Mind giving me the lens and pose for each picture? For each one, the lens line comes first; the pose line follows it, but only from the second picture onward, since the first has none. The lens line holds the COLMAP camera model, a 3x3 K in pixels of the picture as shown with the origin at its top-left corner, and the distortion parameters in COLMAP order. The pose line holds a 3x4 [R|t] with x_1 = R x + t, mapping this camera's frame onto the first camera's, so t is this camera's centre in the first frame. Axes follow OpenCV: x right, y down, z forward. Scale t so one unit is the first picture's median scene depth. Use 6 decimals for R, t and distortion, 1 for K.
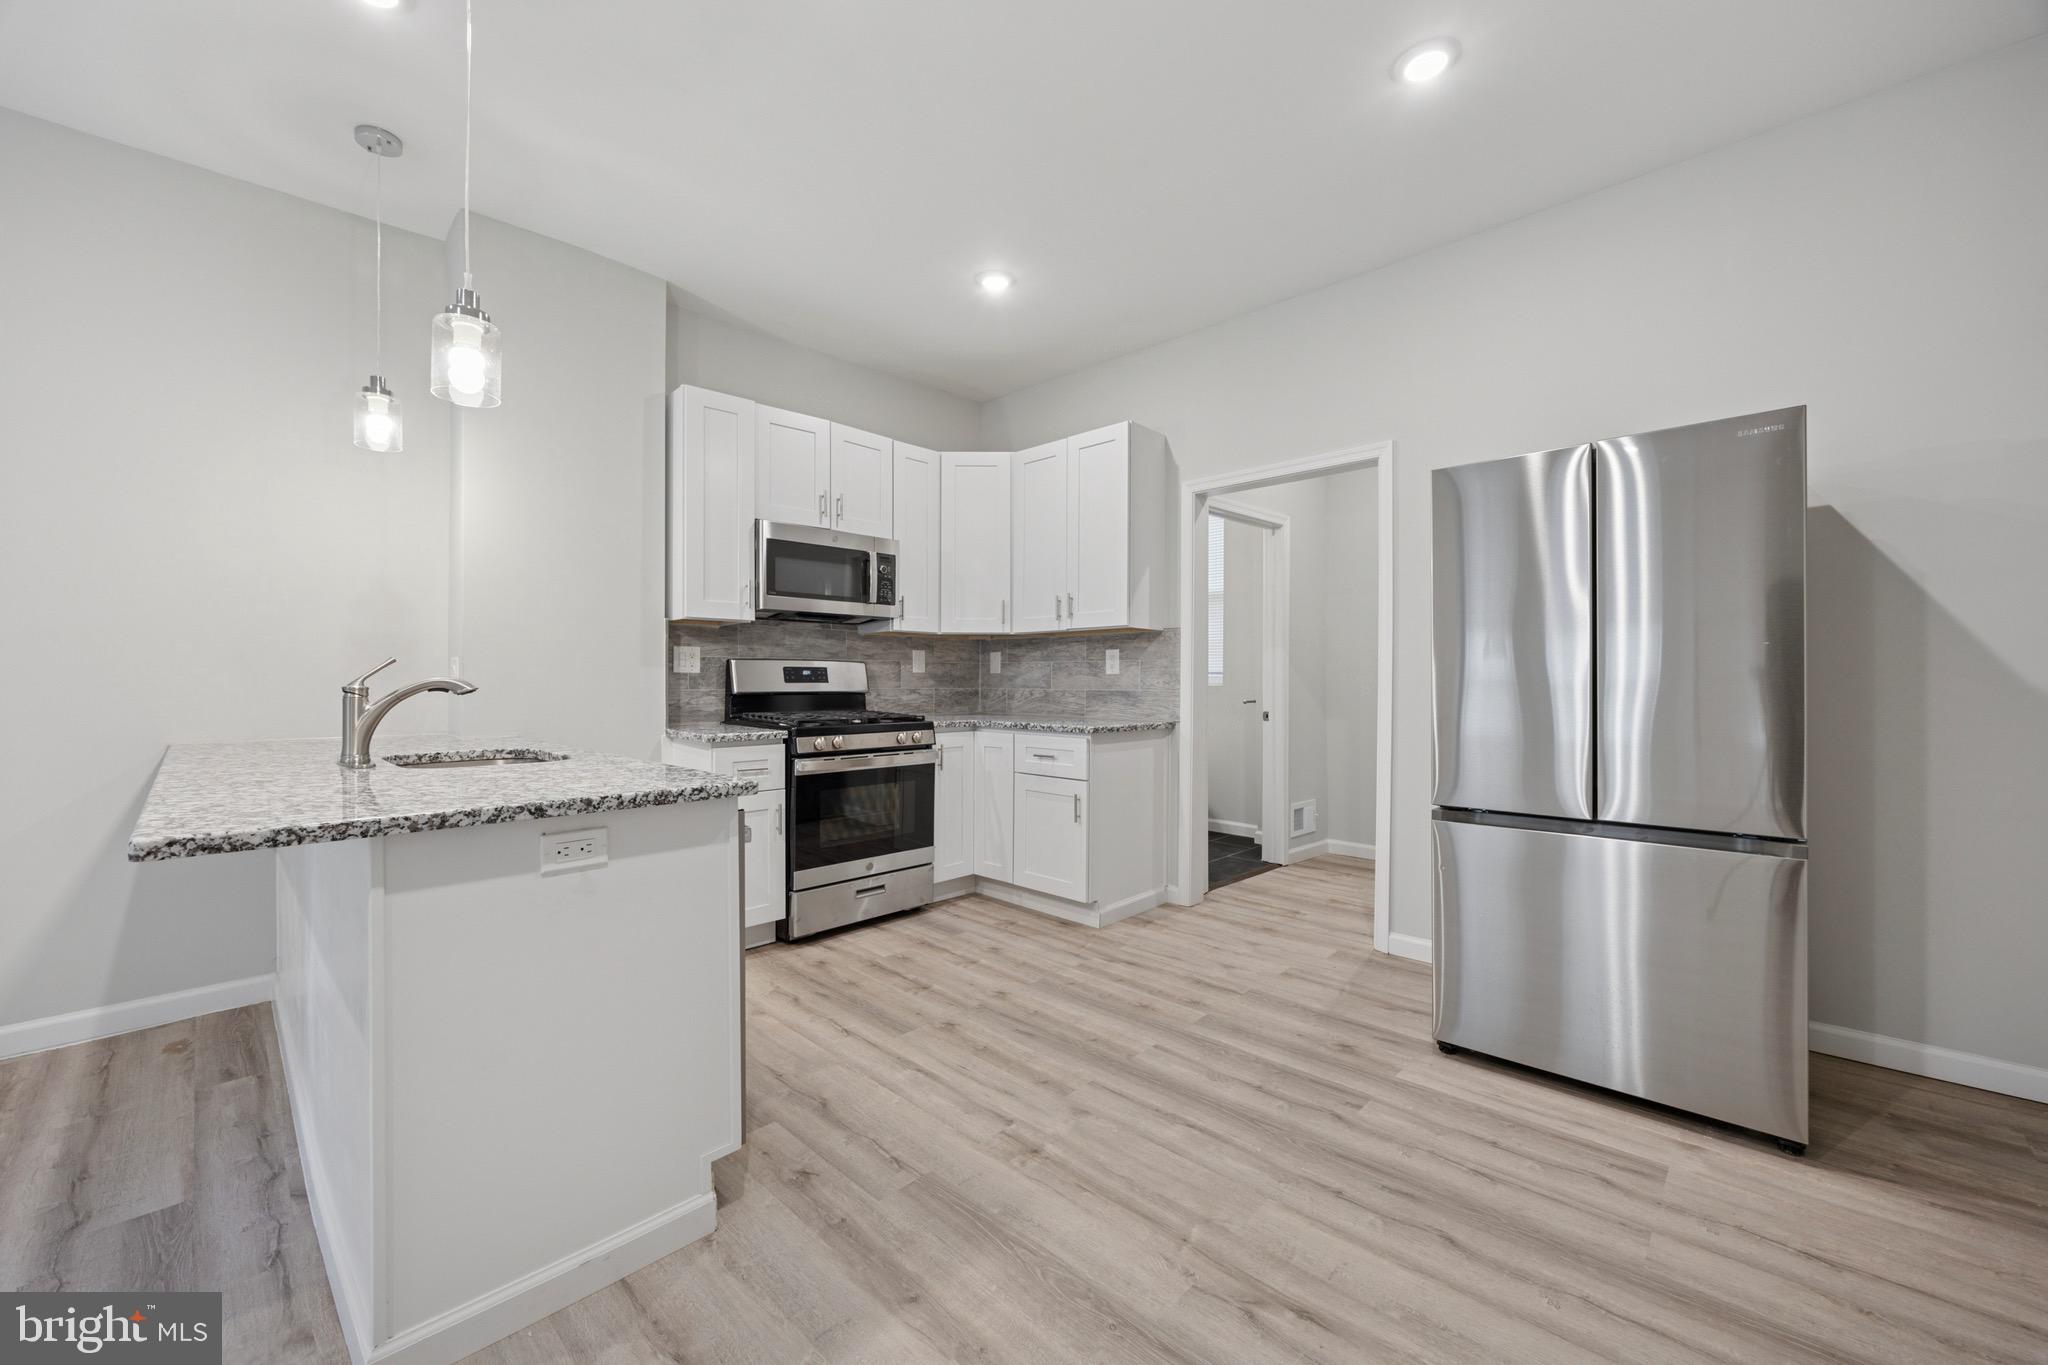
lens RADIAL K [[790.2, 0, 1010.3], [0, 790.2, 678.6], [0, 0, 1]] dist [-0.004184, -0.000094]
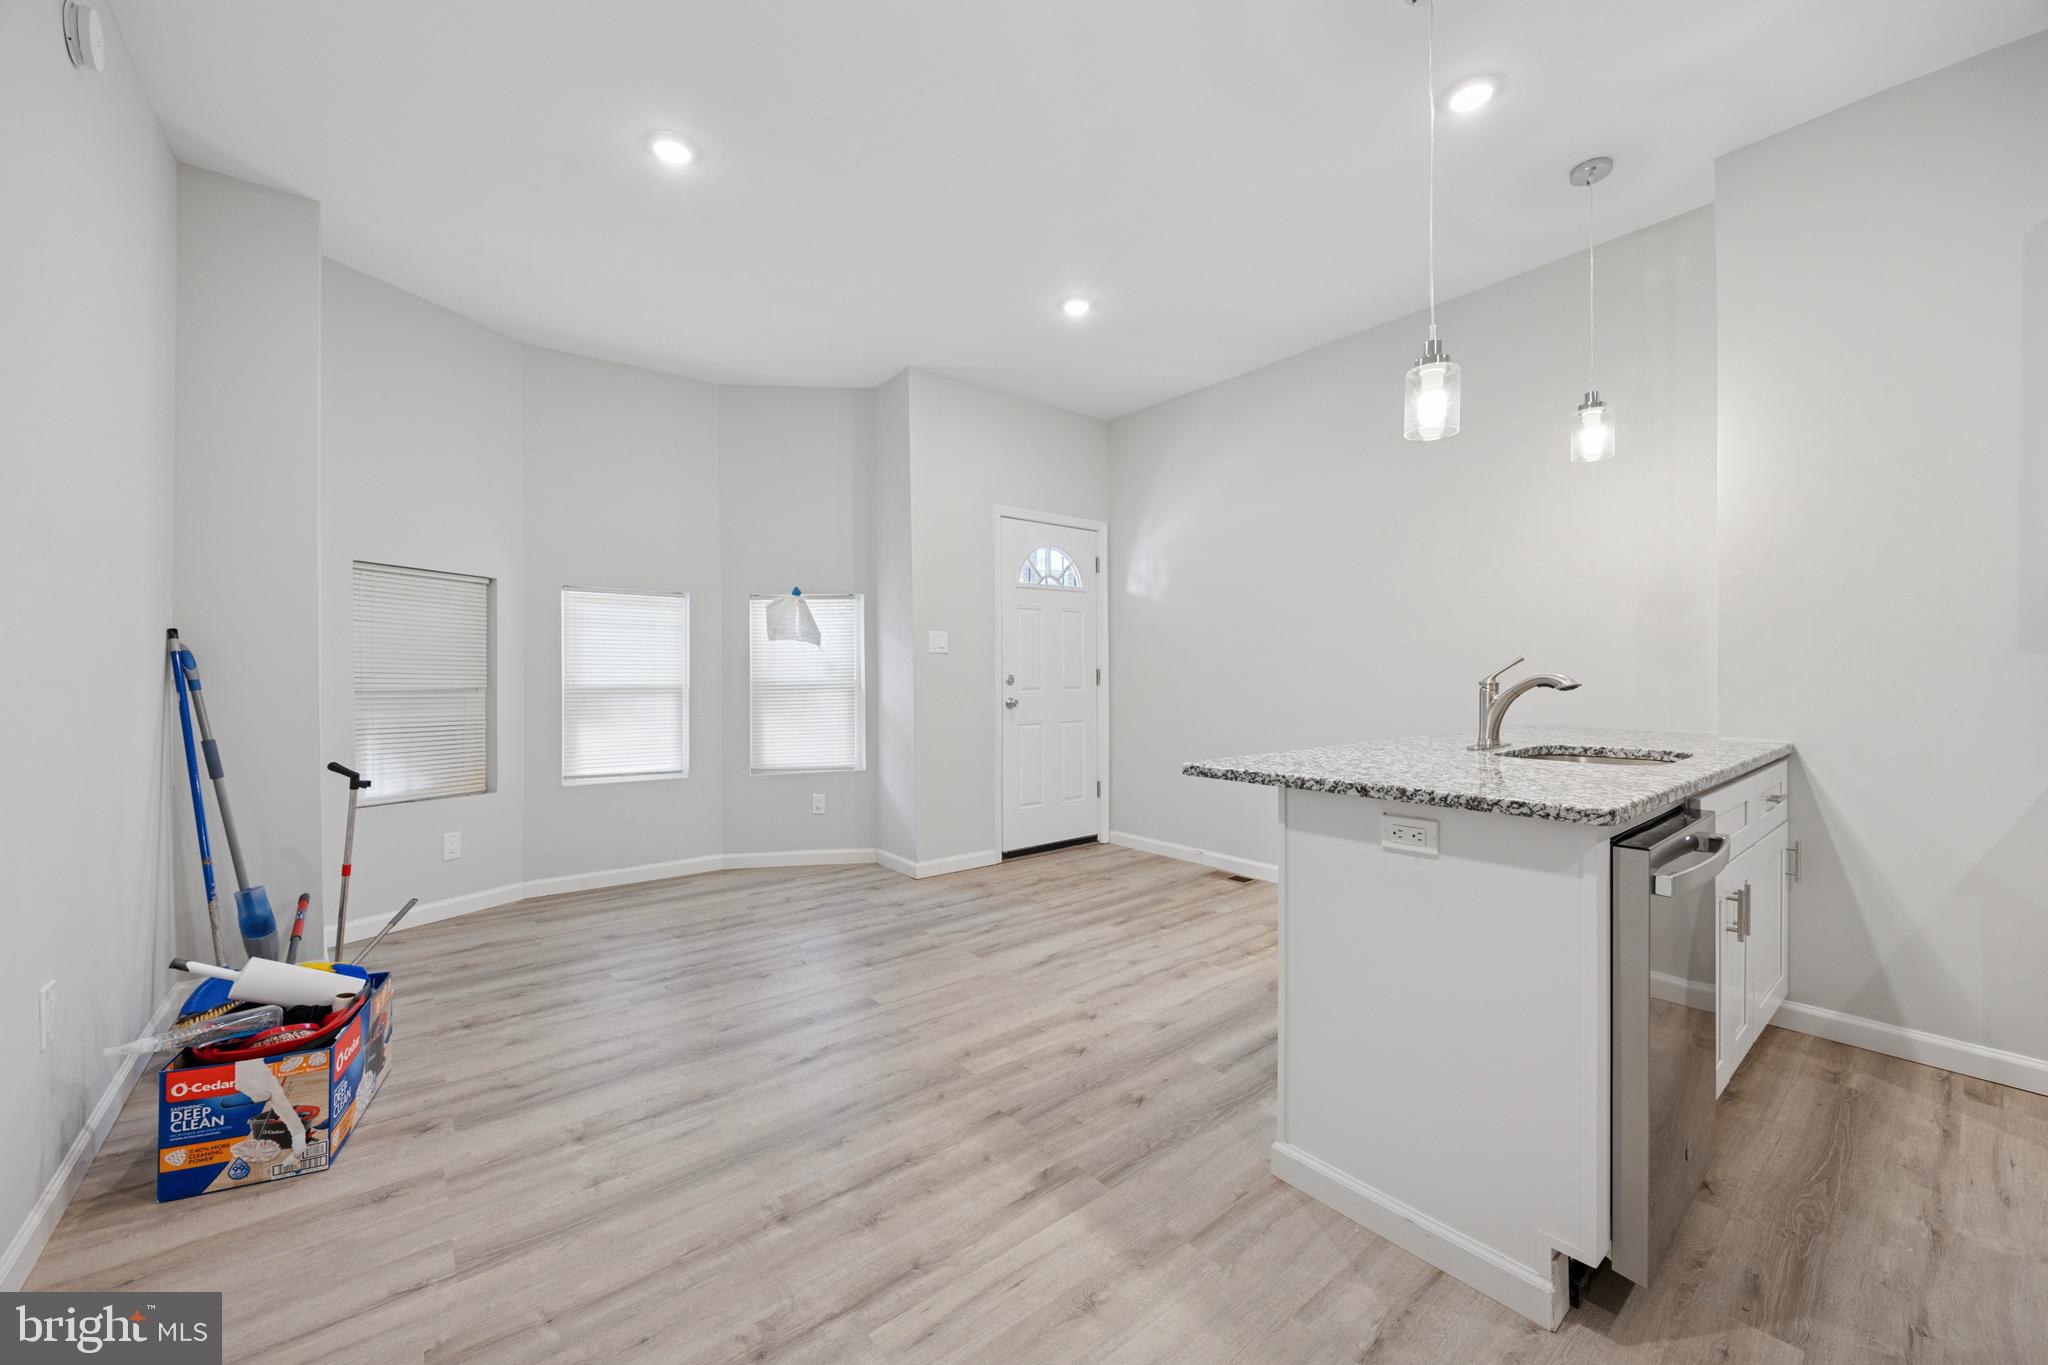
lens RADIAL K [[790.2, 0, 1038.3], [0, 790.2, 676.6], [0, 0, 1]] dist [-0.004184, -0.000094]
pose [[-0.092054, 0.005950, -0.995736, 0.459459], [0.002163, 0.999981, 0.005775, -0.005771], [0.995752, -0.001623, -0.092065, 0.478083]]
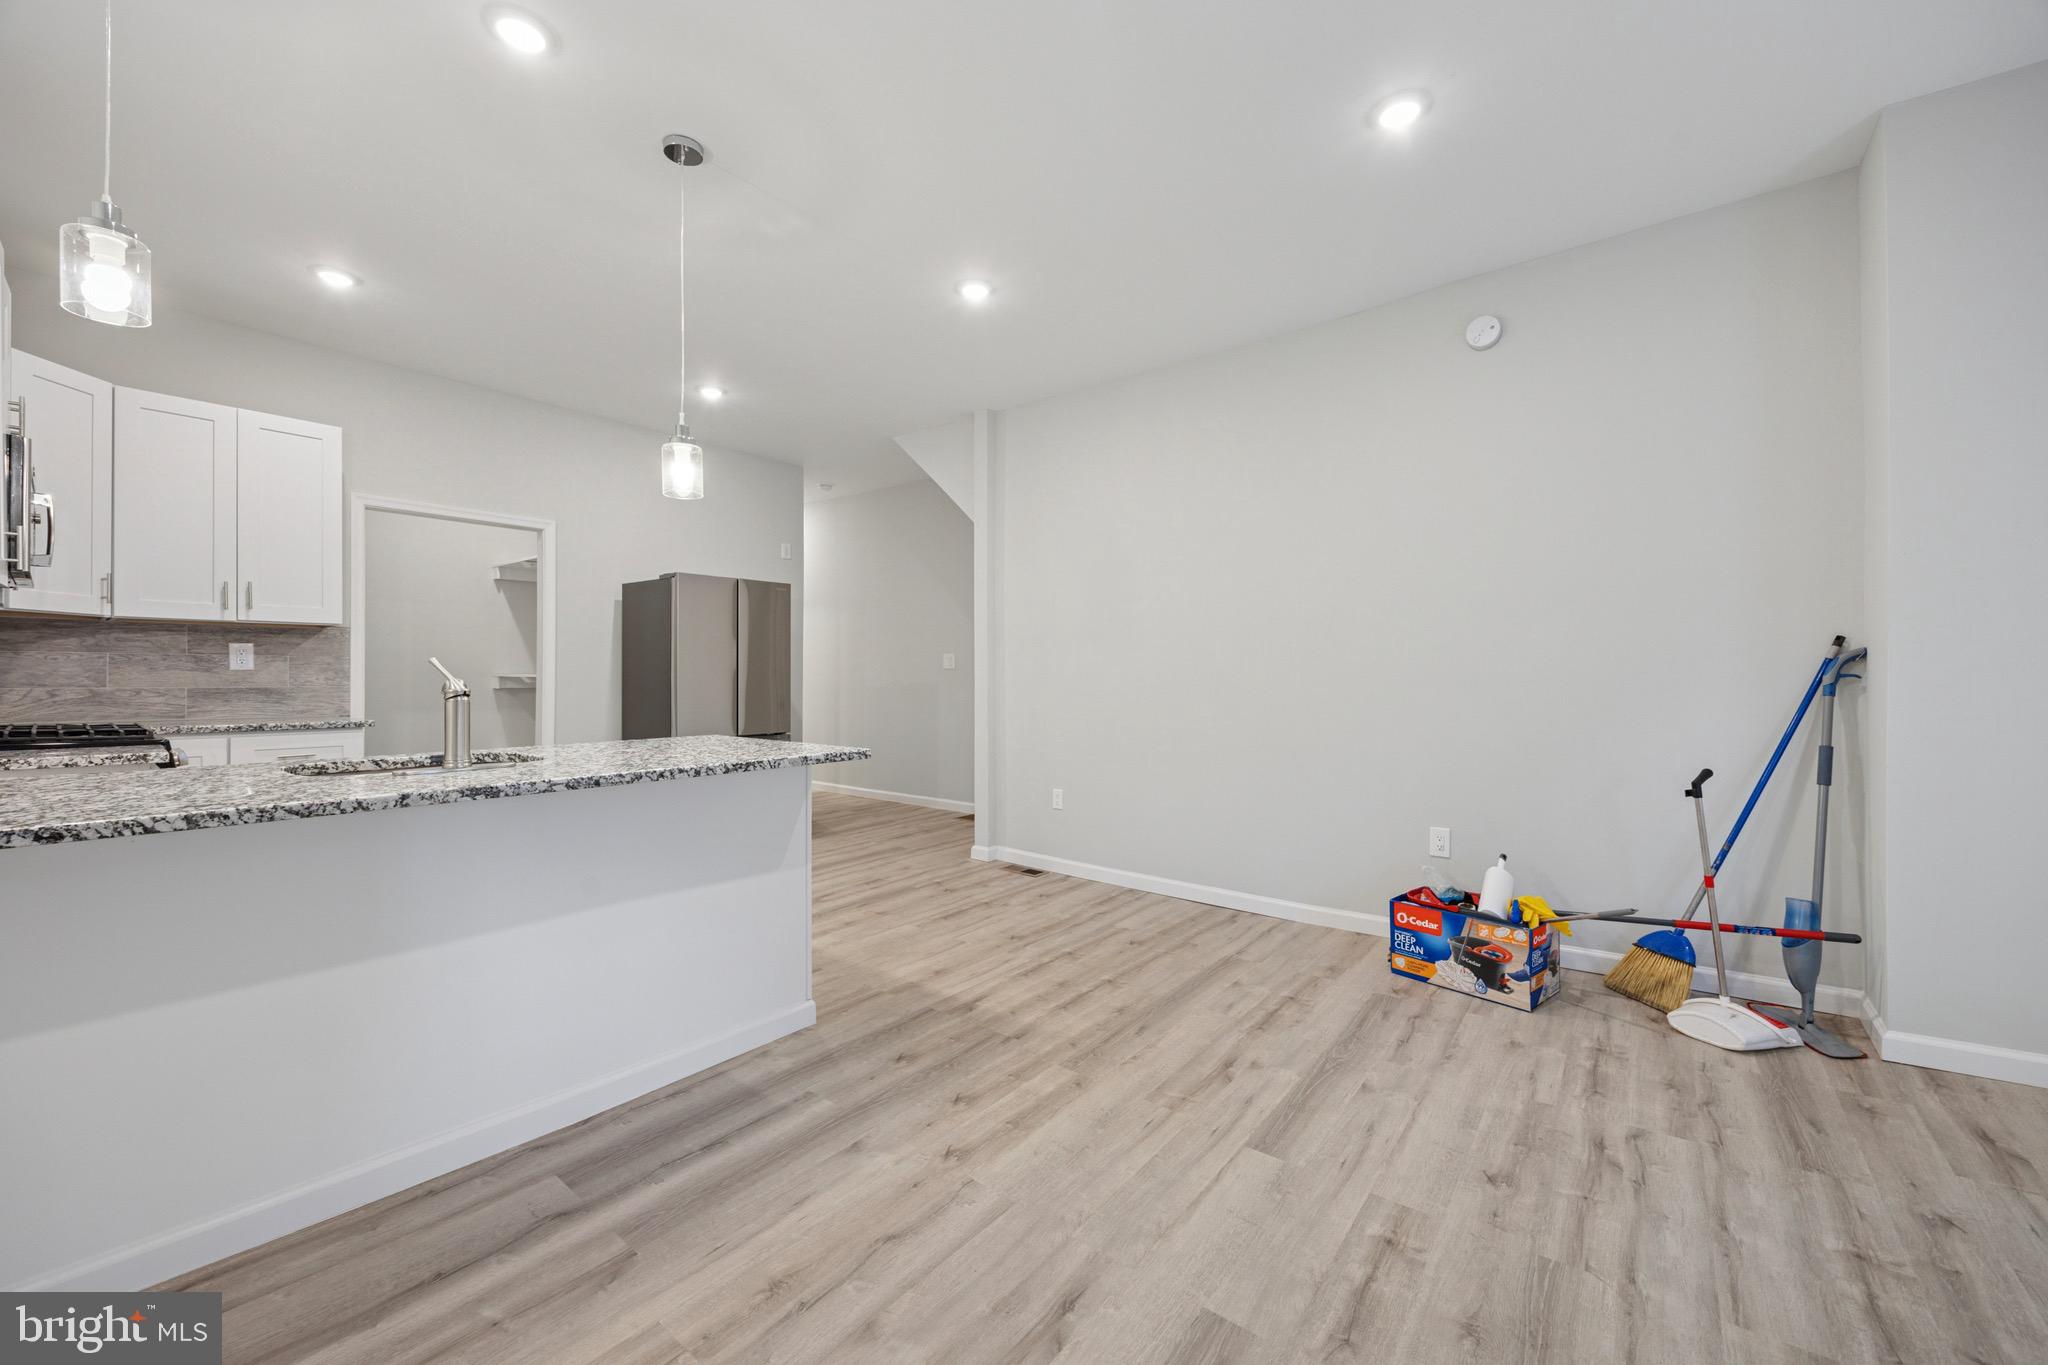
lens RADIAL K [[790.2, 0, 1013.6], [0, 790.2, 675.6], [0, 0, 1]] dist [-0.004184, -0.000094]
pose [[-0.098271, -0.001286, 0.995159, -2.045570], [-0.005203, 0.999986, 0.000778, -0.010335], [-0.995146, -0.005101, -0.098277, 0.463712]]
